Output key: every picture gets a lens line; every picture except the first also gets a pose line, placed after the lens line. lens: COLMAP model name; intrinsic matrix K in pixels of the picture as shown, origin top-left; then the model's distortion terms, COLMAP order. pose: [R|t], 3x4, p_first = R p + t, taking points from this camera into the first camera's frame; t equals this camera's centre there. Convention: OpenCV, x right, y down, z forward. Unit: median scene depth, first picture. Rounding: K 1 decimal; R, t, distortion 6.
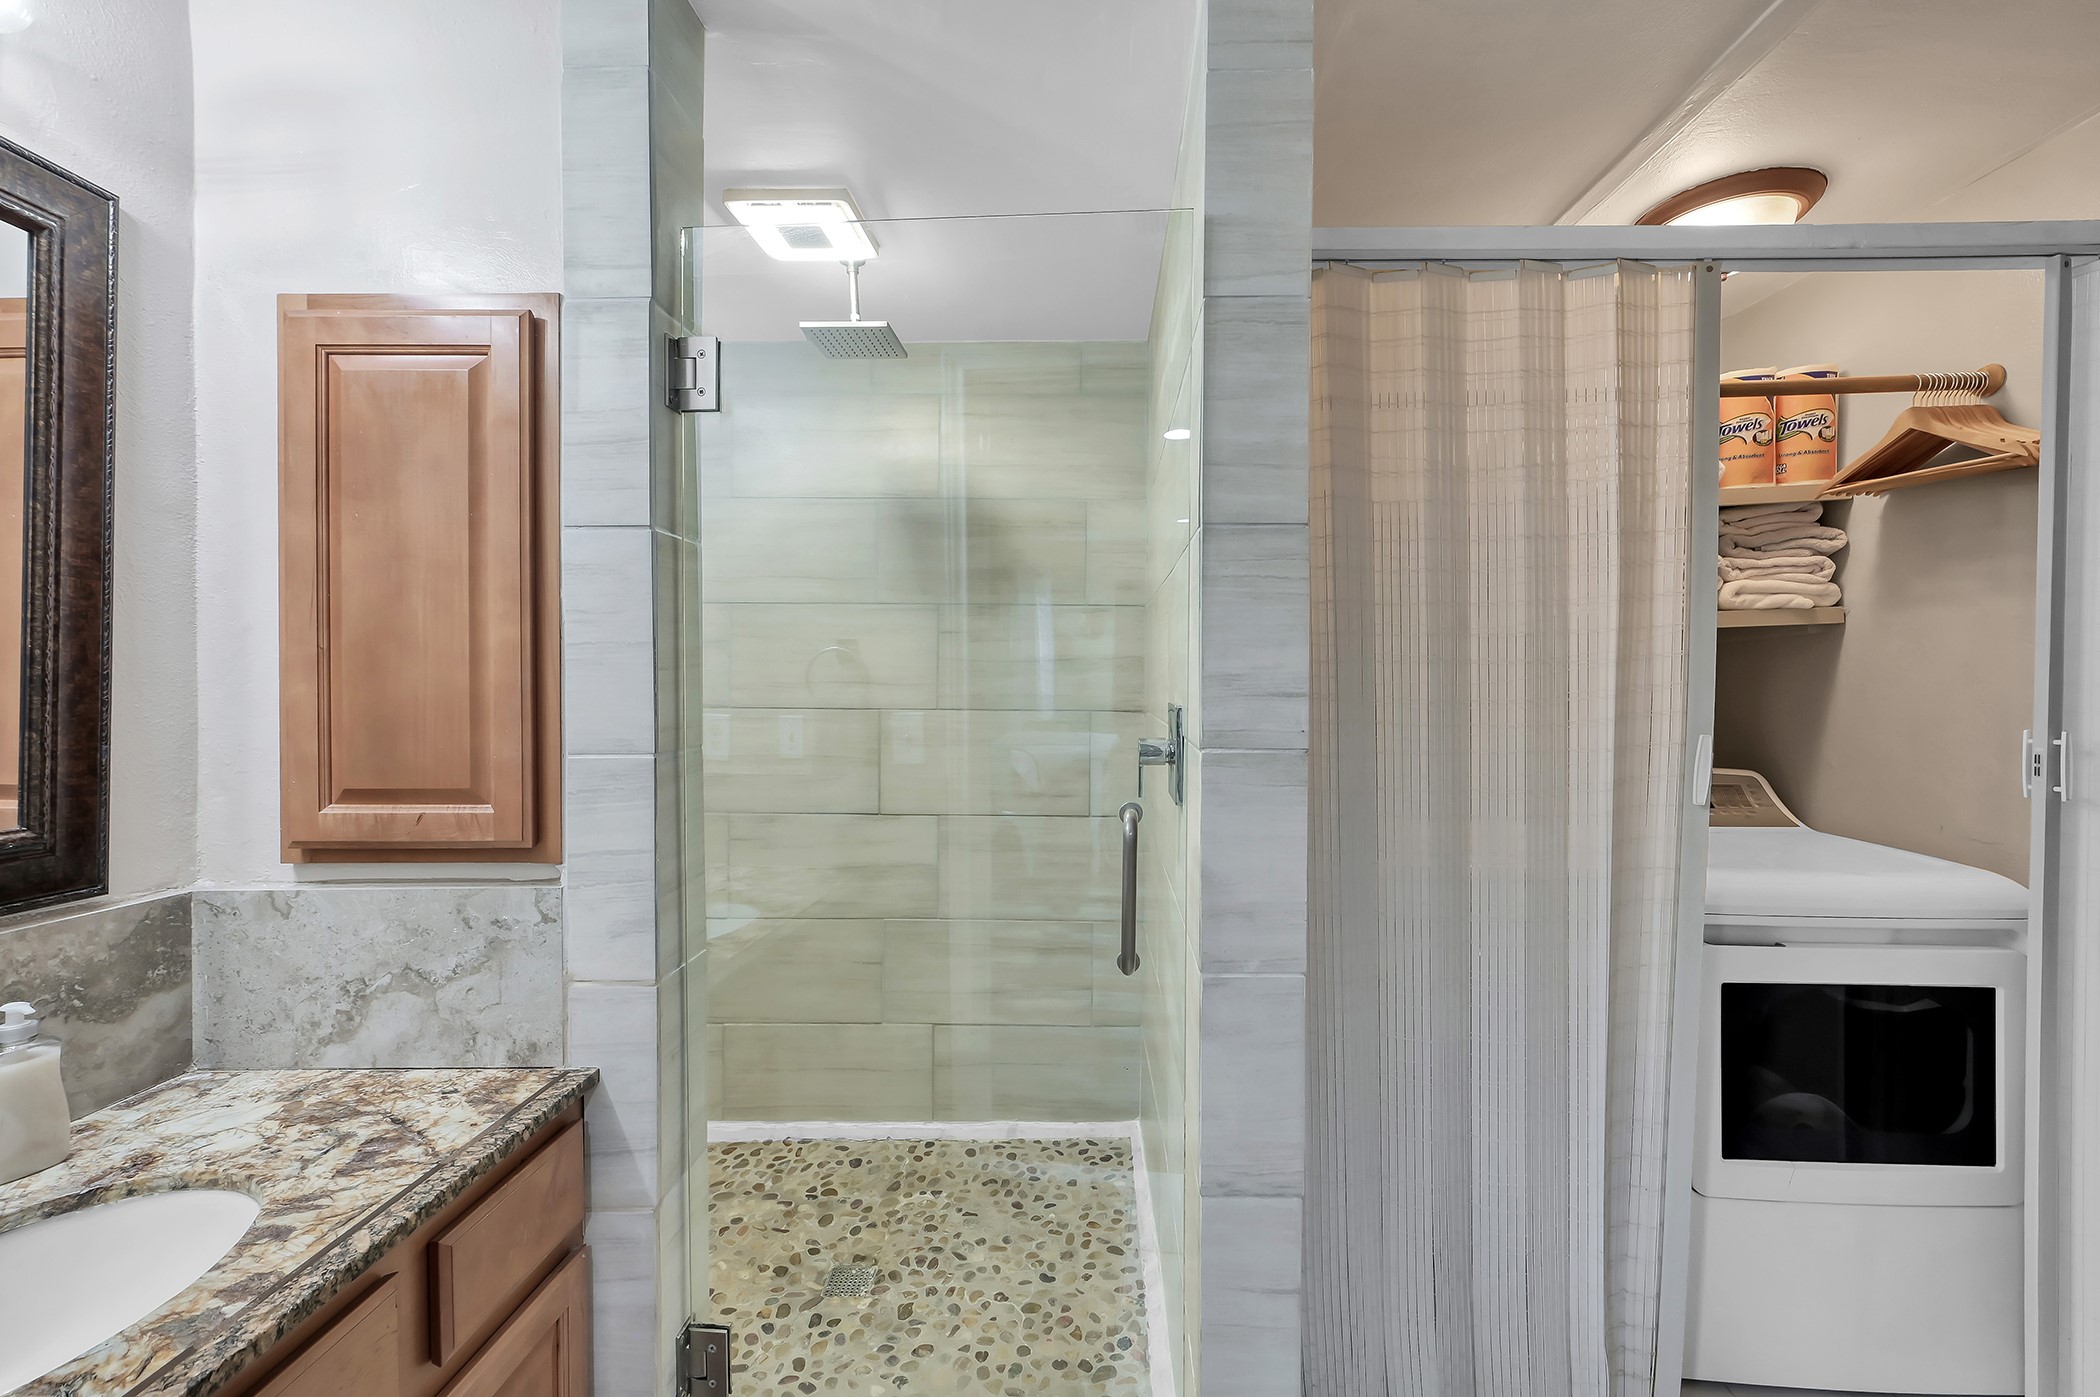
lens RADIAL K [[873.3, 0, 1052.4], [0, 873.3, 690.8], [0, 0, 1]] dist [0.004902, 0.000636]
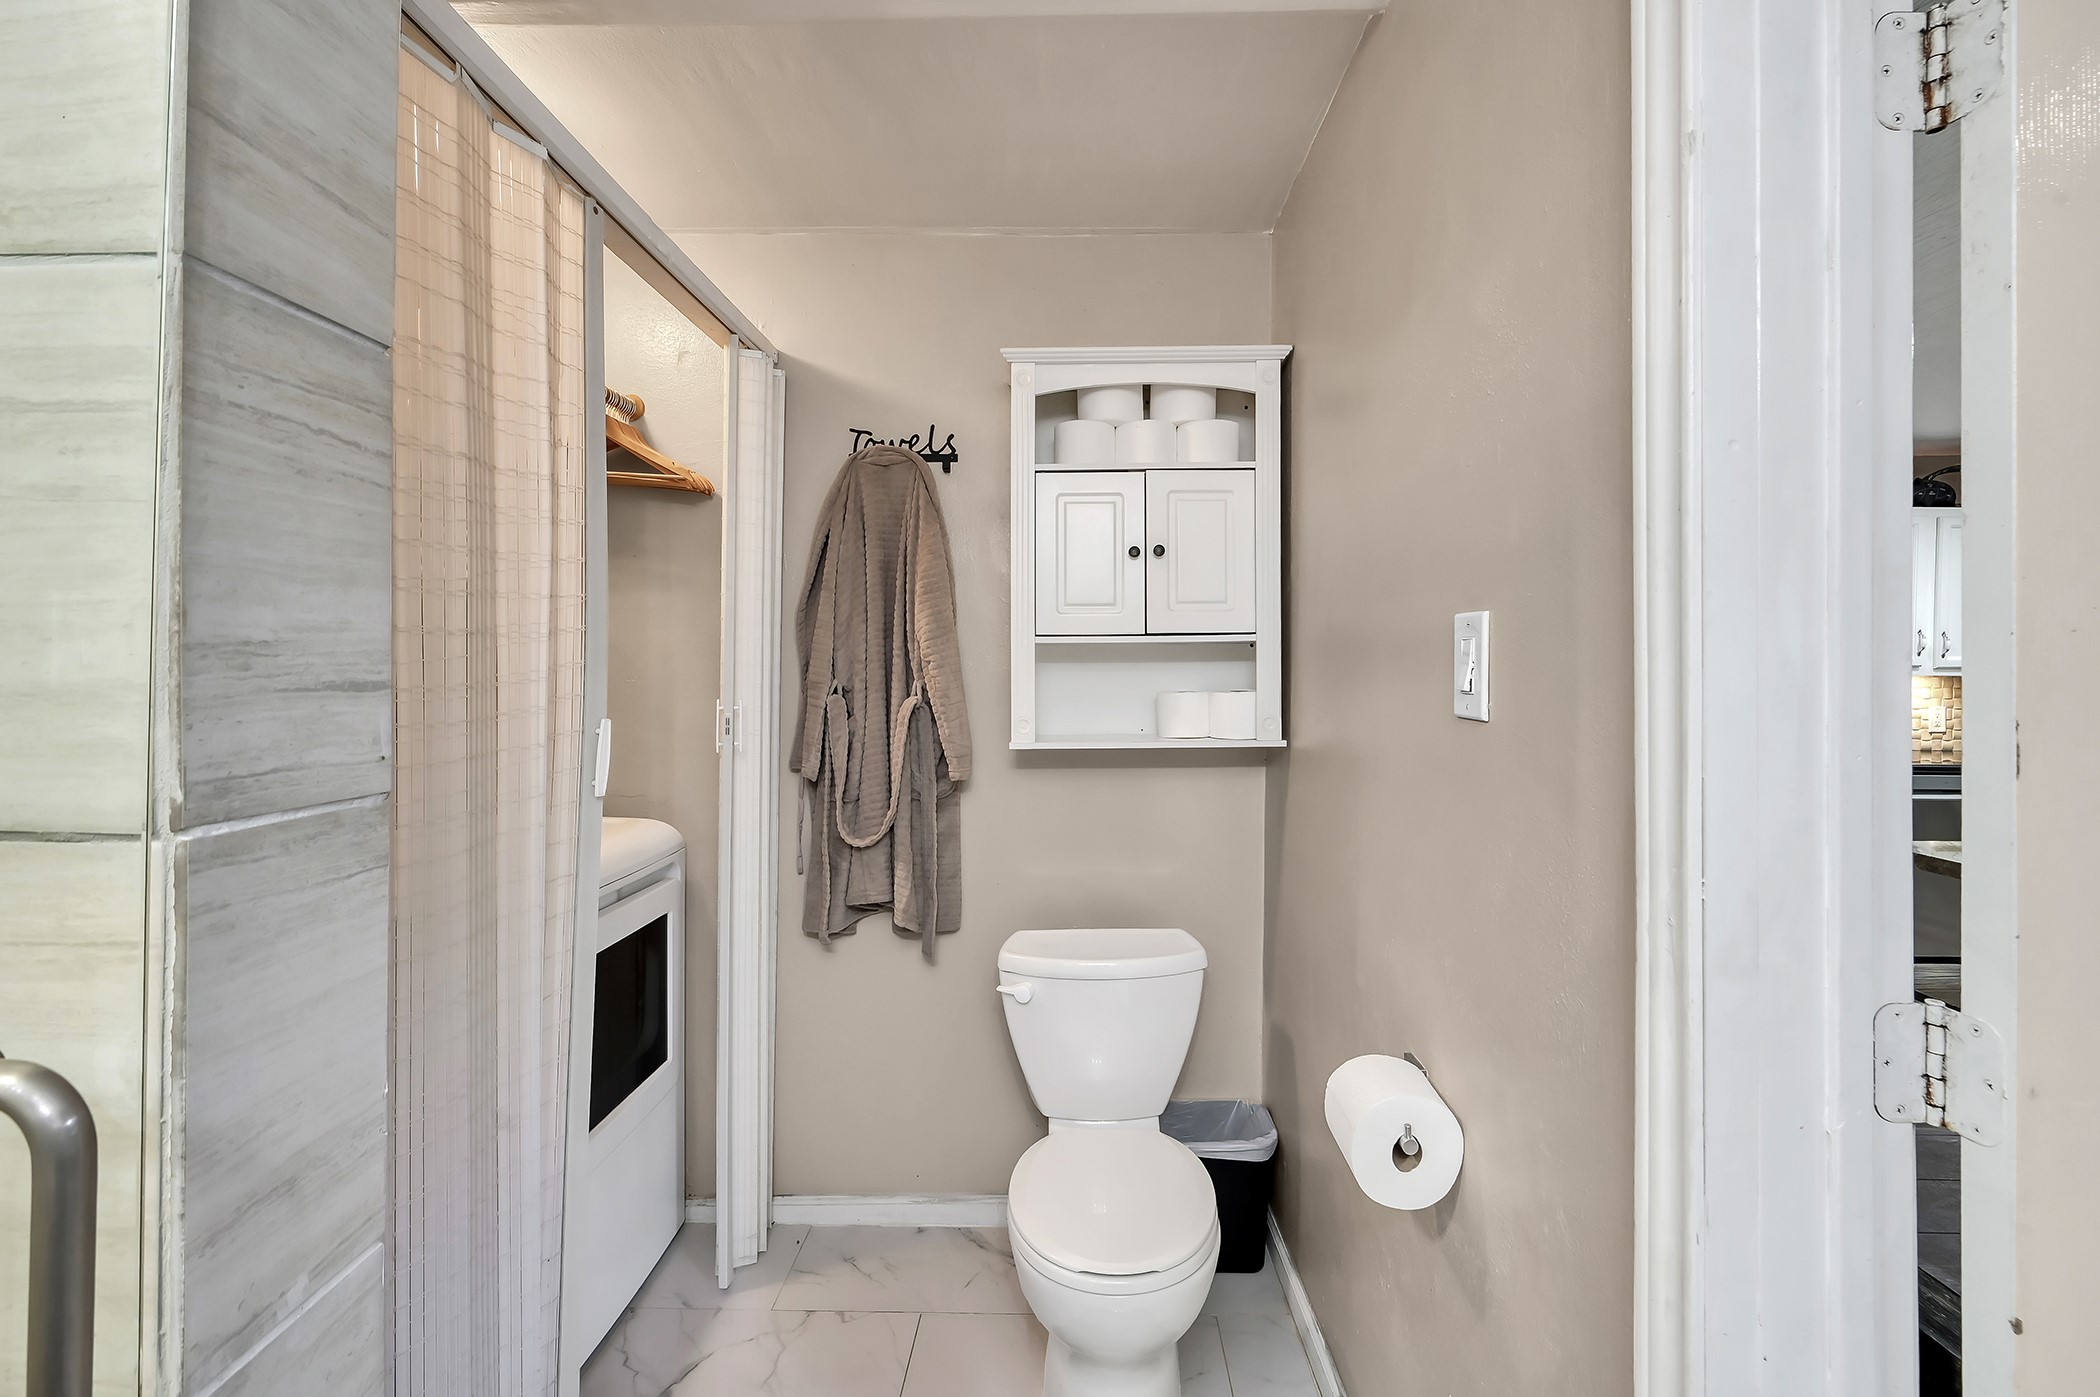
lens RADIAL K [[905.4, 0, 1062.4], [0, 905.4, 665.9], [0, 0, 1]] dist [-0.001413, -0.000157]
pose [[-0.018862, -0.002466, 0.999819, -0.240896], [0.001327, 0.999996, 0.002491, -0.007281], [-0.999821, 0.001374, -0.018858, 0.615534]]
